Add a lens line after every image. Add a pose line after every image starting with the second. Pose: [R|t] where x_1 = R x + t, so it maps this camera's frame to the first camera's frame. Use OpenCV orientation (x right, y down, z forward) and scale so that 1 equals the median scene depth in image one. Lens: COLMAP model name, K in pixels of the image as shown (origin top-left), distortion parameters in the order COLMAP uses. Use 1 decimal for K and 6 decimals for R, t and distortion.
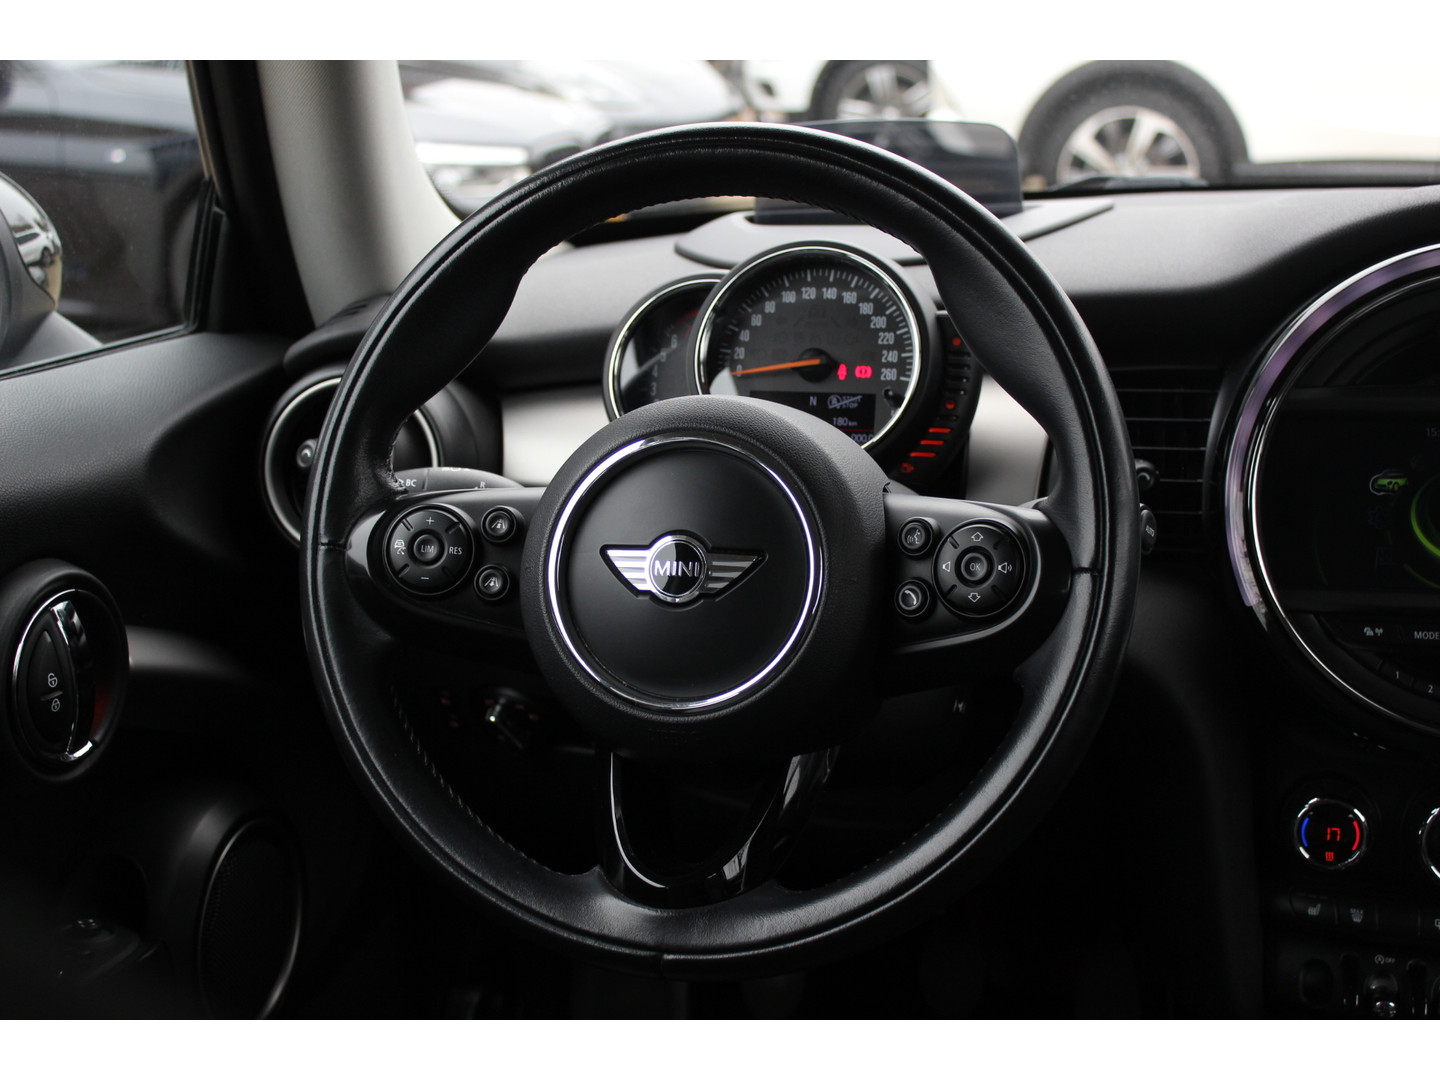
lens RADIAL K [[2064.4, 0, 666.9], [0, 2064.4, 503.5], [0, 0, 1]] dist [-0.076413, 0.000000]
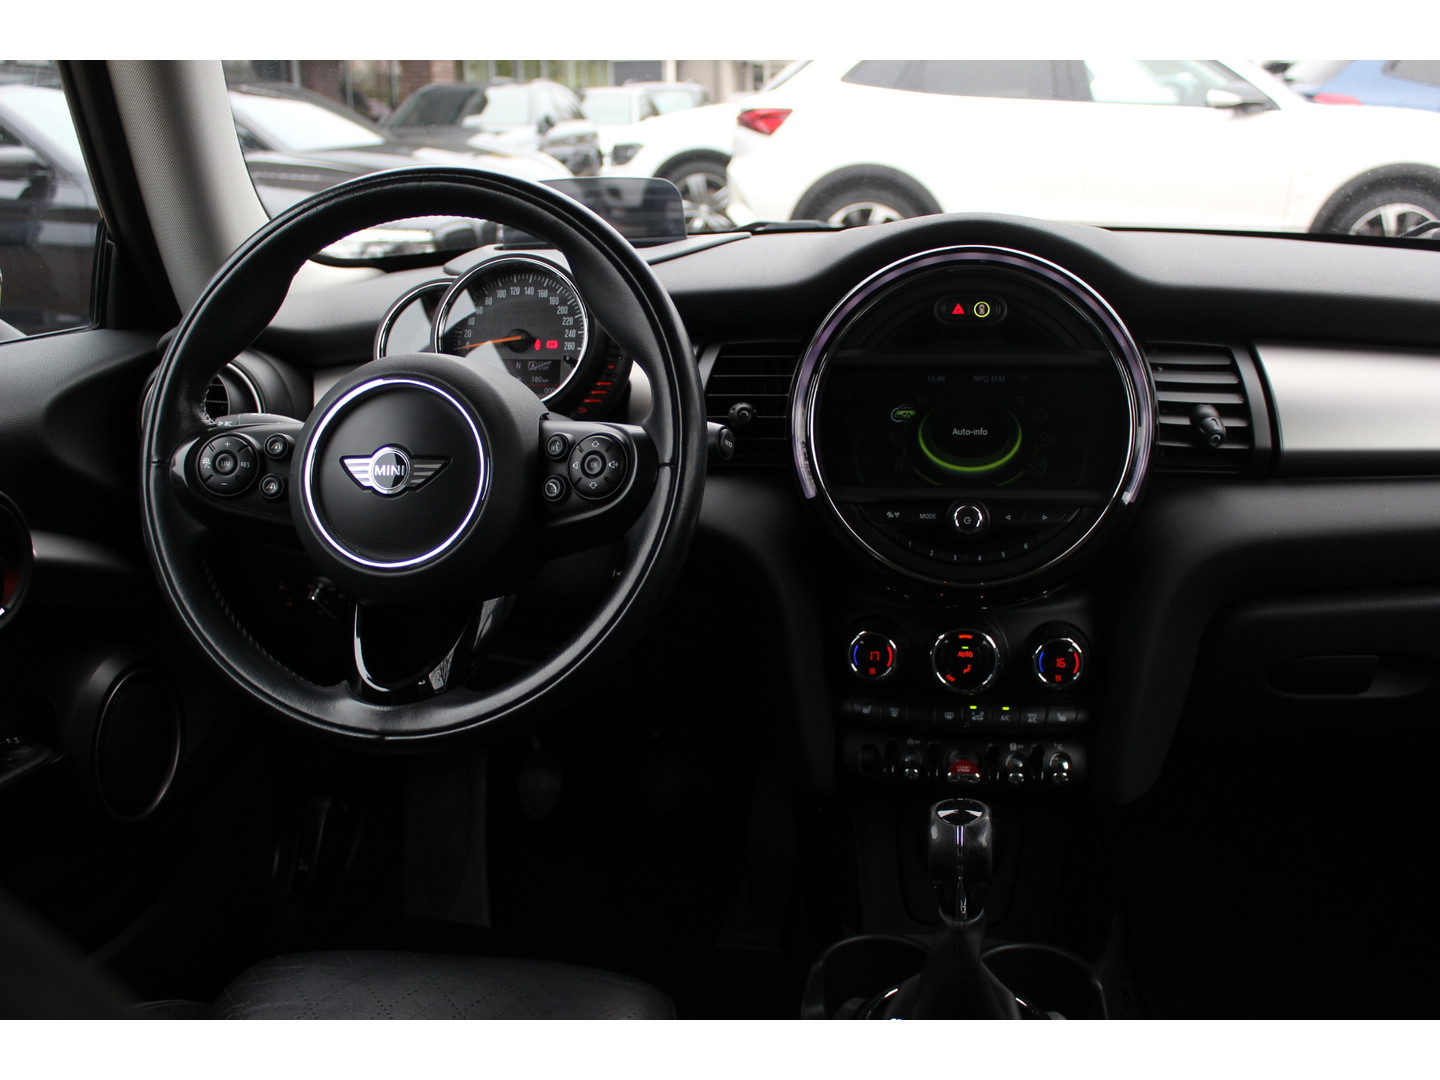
lens RADIAL K [[1482.5, 0, 710.4], [0, 1482.5, 533.8], [0, 0, 1]] dist [-0.114852, 0.000000]
pose [[0.995057, -0.018391, 0.097591, 0.112513], [0.015783, 0.999499, 0.027423, 0.045565], [-0.098046, -0.025747, 0.994849, -0.042559]]
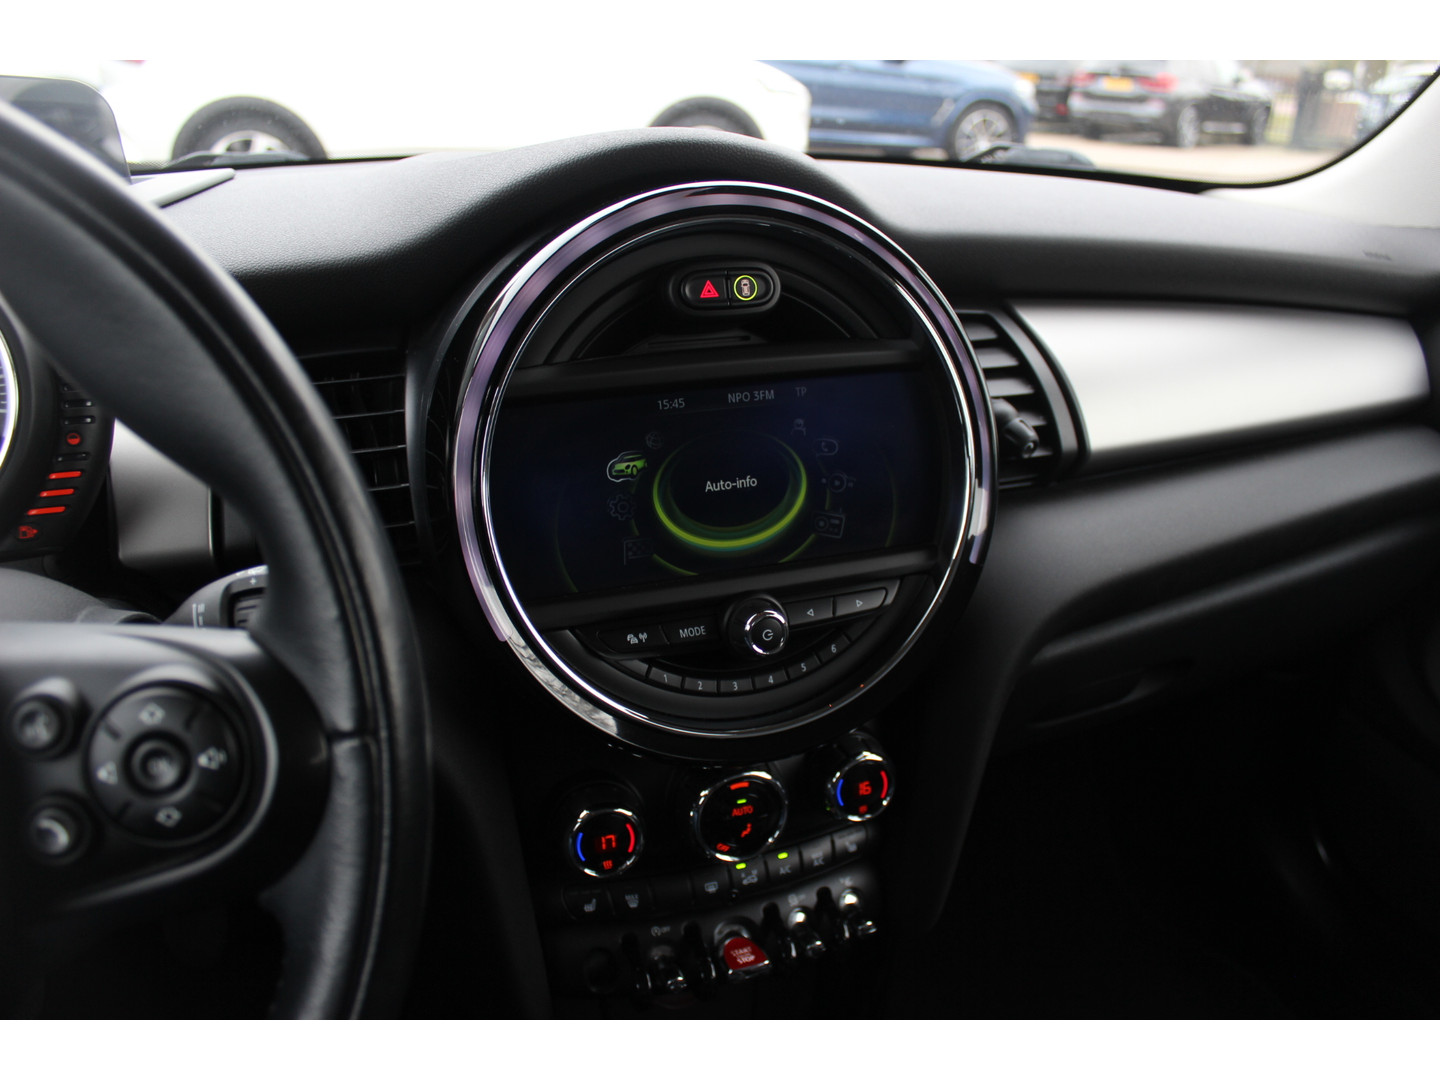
lens RADIAL K [[1216.8, 0, 758.4], [0, 1216.8, 542.3], [0, 0, 1]] dist [-0.170228, 0.135375]
pose [[0.794924, -0.181732, 0.578851, 0.090921], [0.100631, 0.980363, 0.169595, -0.062557], [-0.598305, -0.076565, 0.797602, 0.556752]]
